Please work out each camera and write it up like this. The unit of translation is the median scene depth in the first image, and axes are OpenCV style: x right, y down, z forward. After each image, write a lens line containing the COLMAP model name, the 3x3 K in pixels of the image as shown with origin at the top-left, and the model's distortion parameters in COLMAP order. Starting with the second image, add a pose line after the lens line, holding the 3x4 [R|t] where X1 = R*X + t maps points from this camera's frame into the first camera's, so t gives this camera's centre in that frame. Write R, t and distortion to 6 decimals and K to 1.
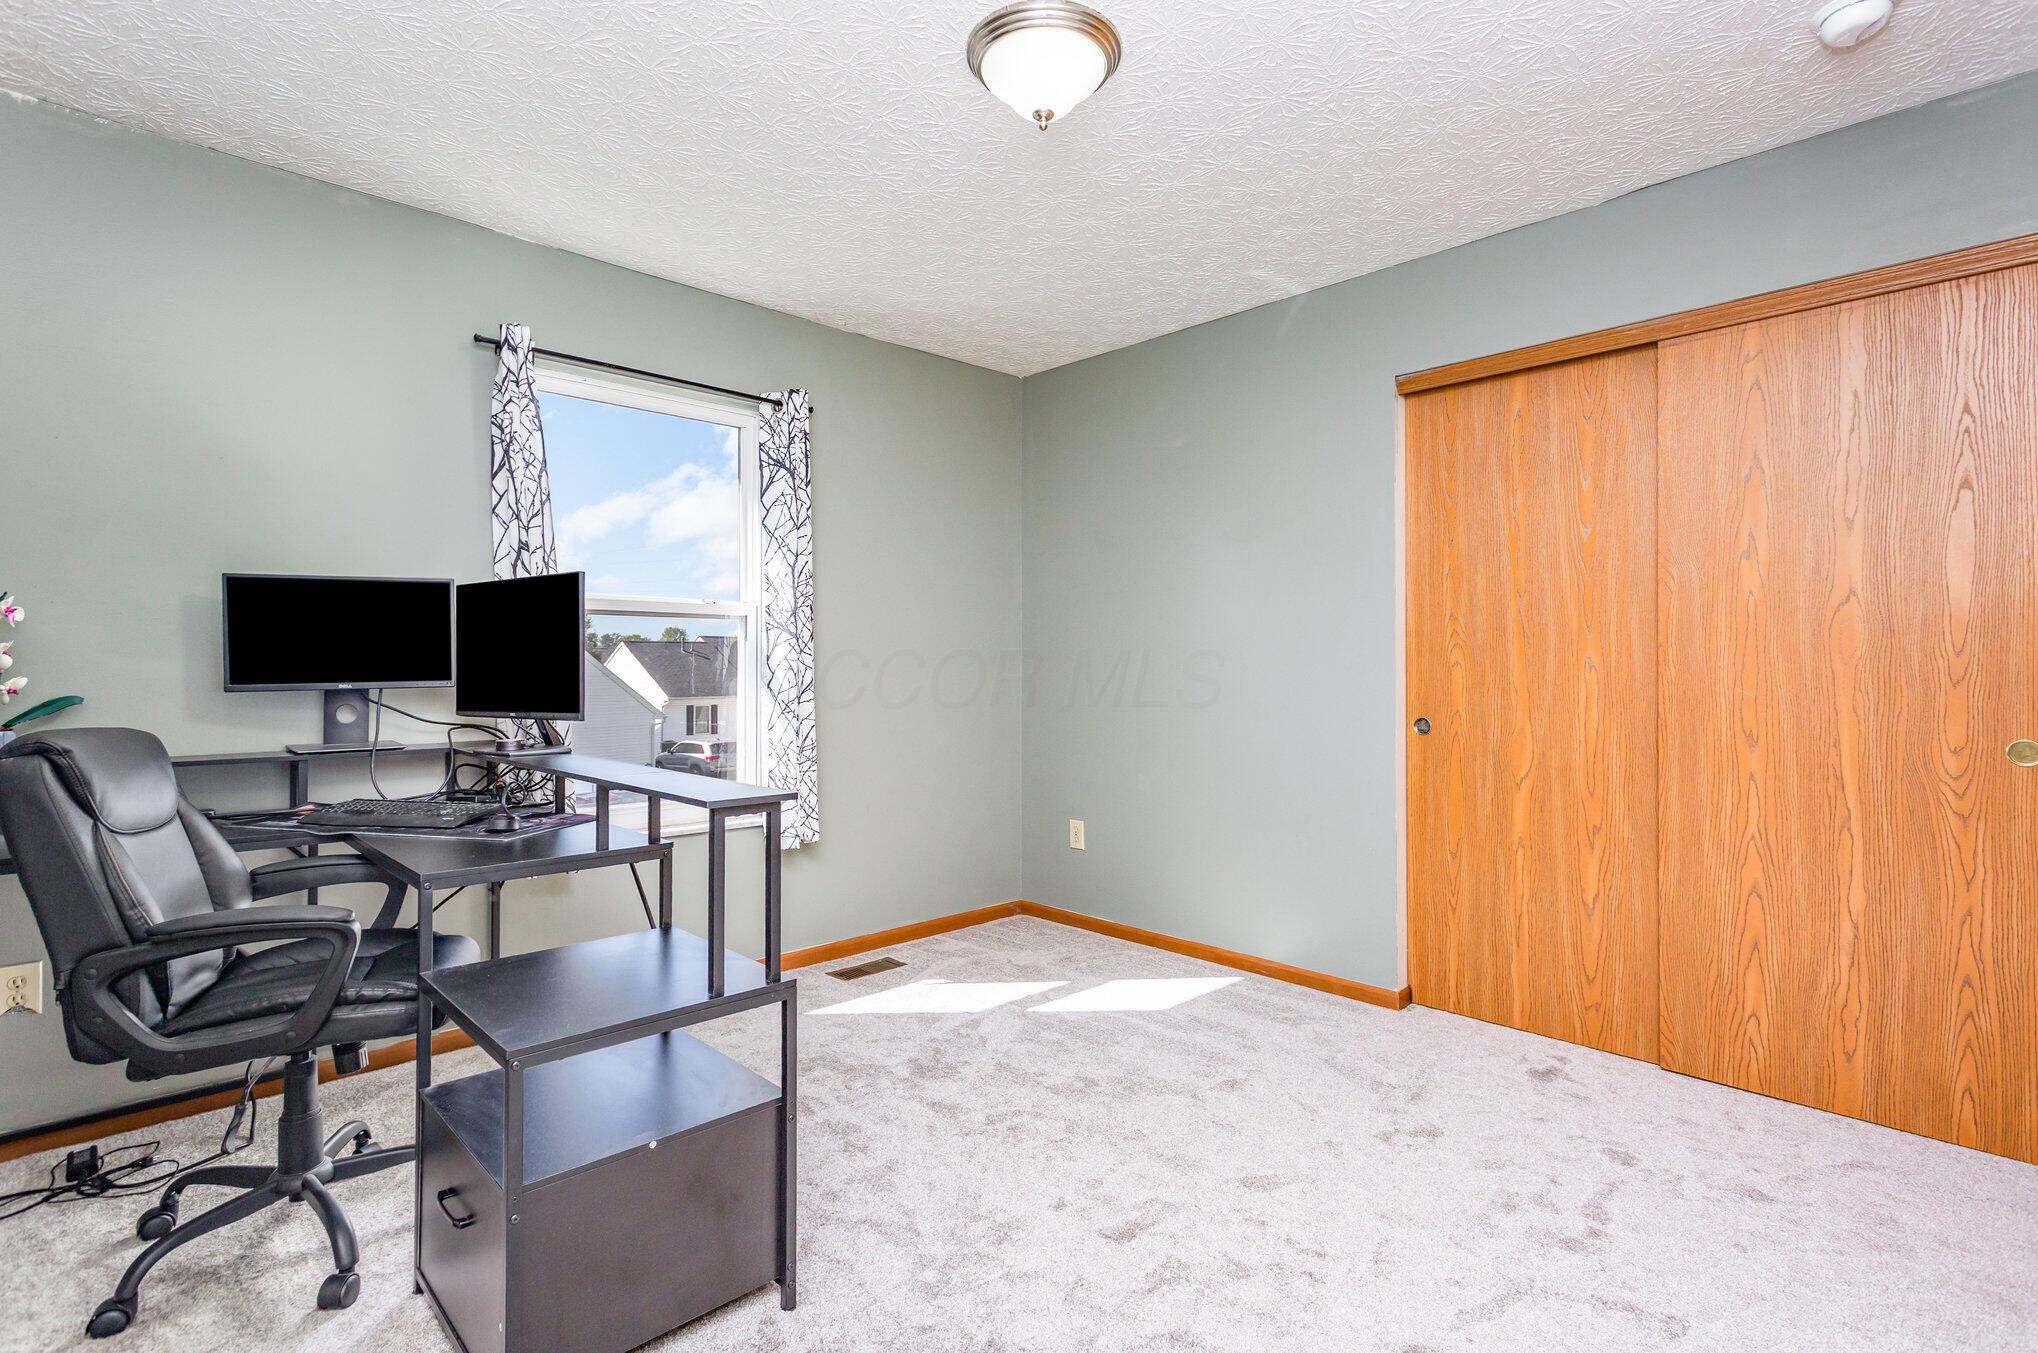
lens RADIAL K [[979.1, 0, 1020.0], [0, 979.1, 679.8], [0, 0, 1]] dist [0.005725, 0.001765]
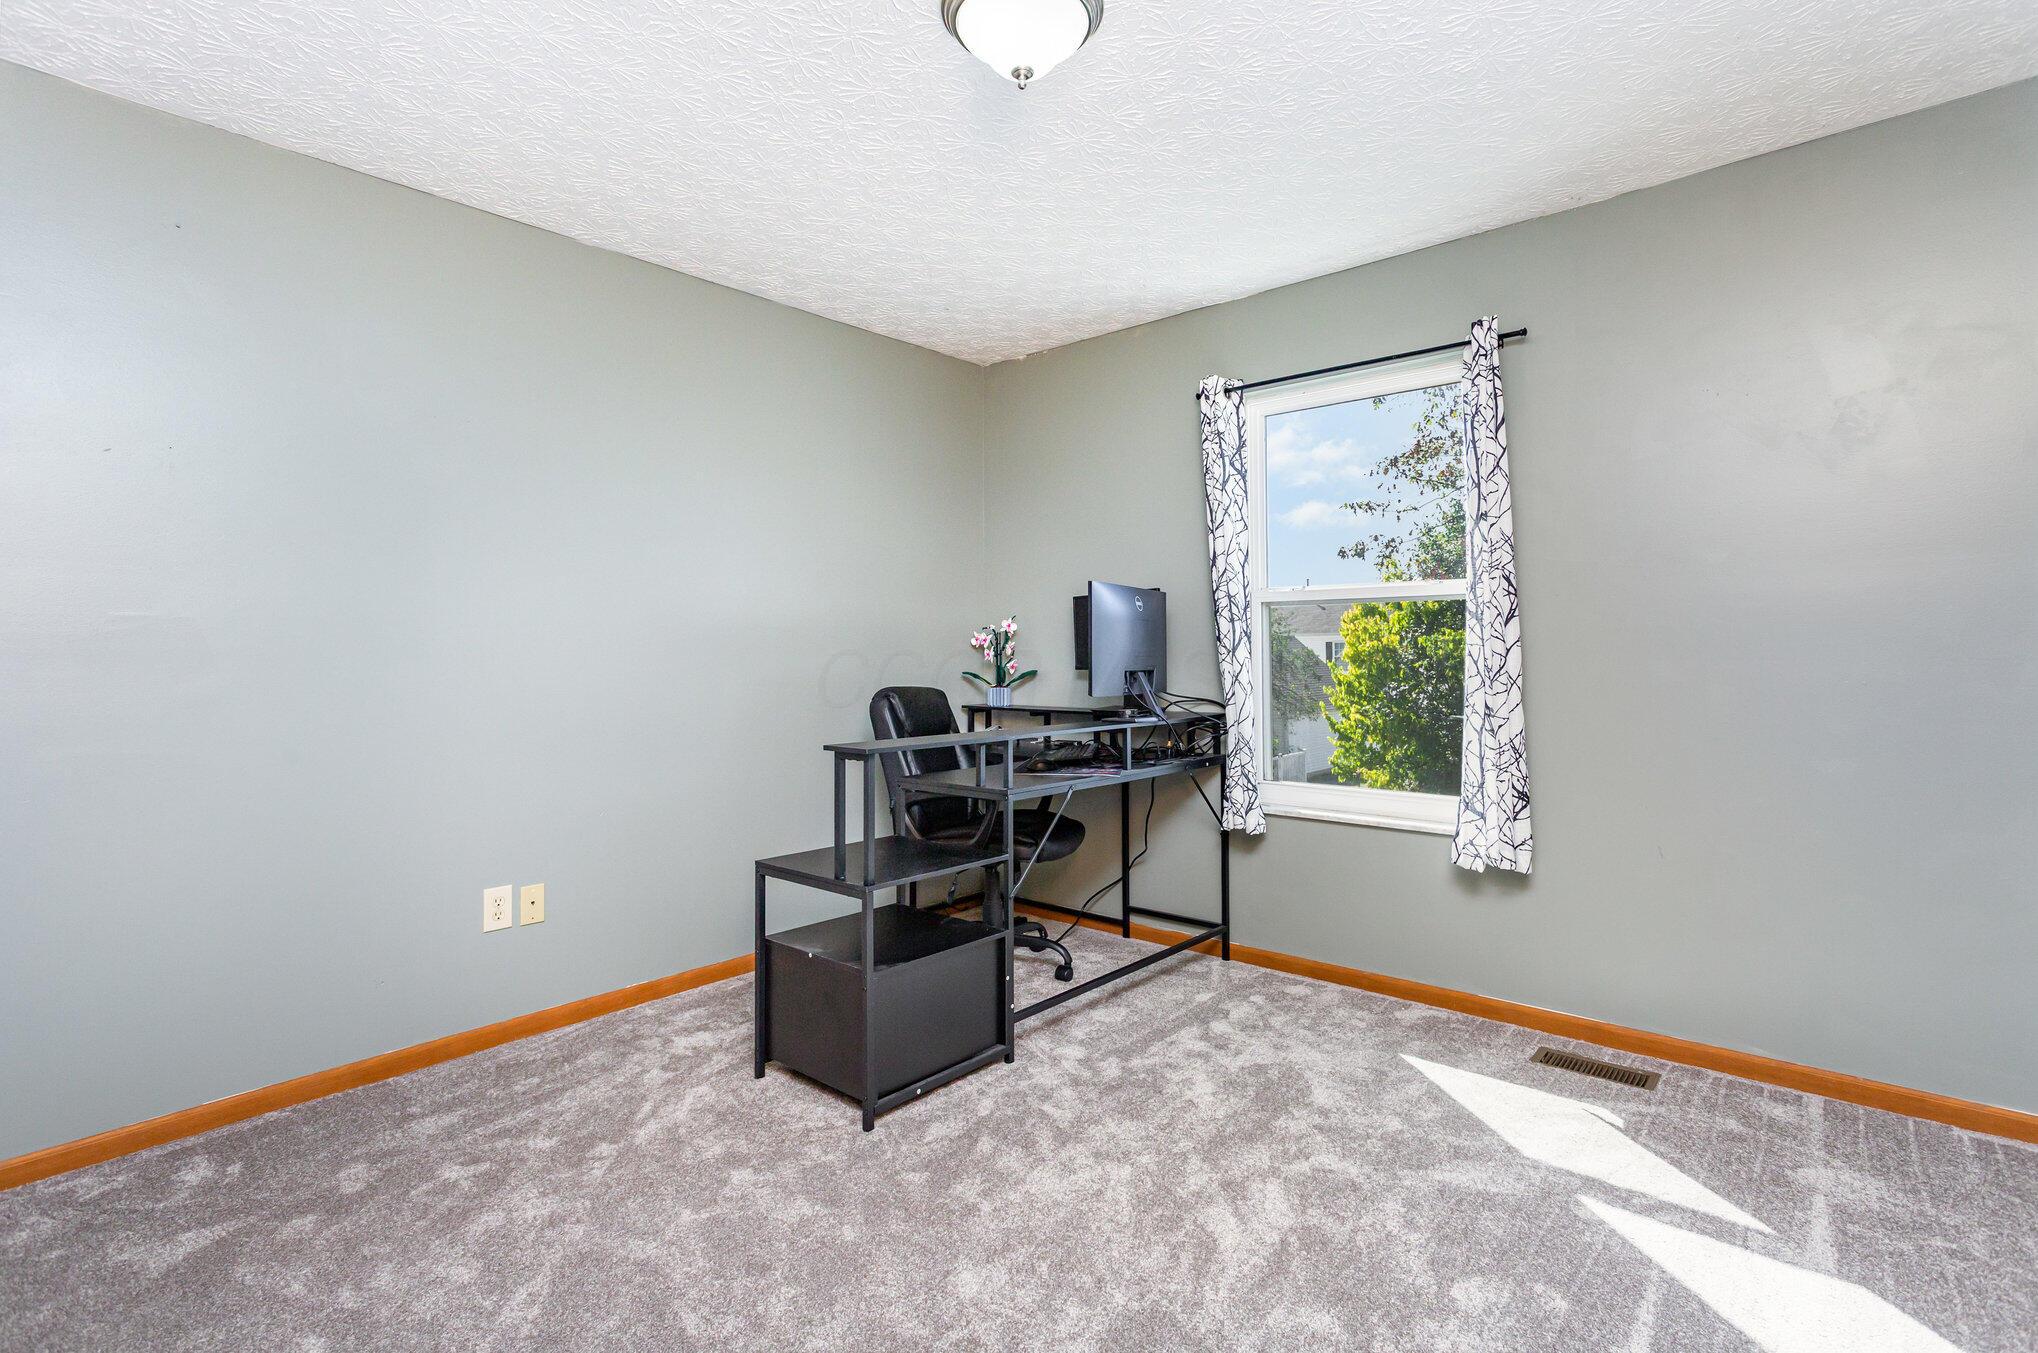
lens RADIAL K [[979.1, 0, 1020.8], [0, 979.1, 660.7], [0, 0, 1]] dist [0.005725, 0.001765]
pose [[0.080288, 0.005597, -0.996756, 0.561718], [-0.001500, 0.999984, 0.005495, -0.012131], [0.996771, 0.001054, 0.080295, 0.538373]]
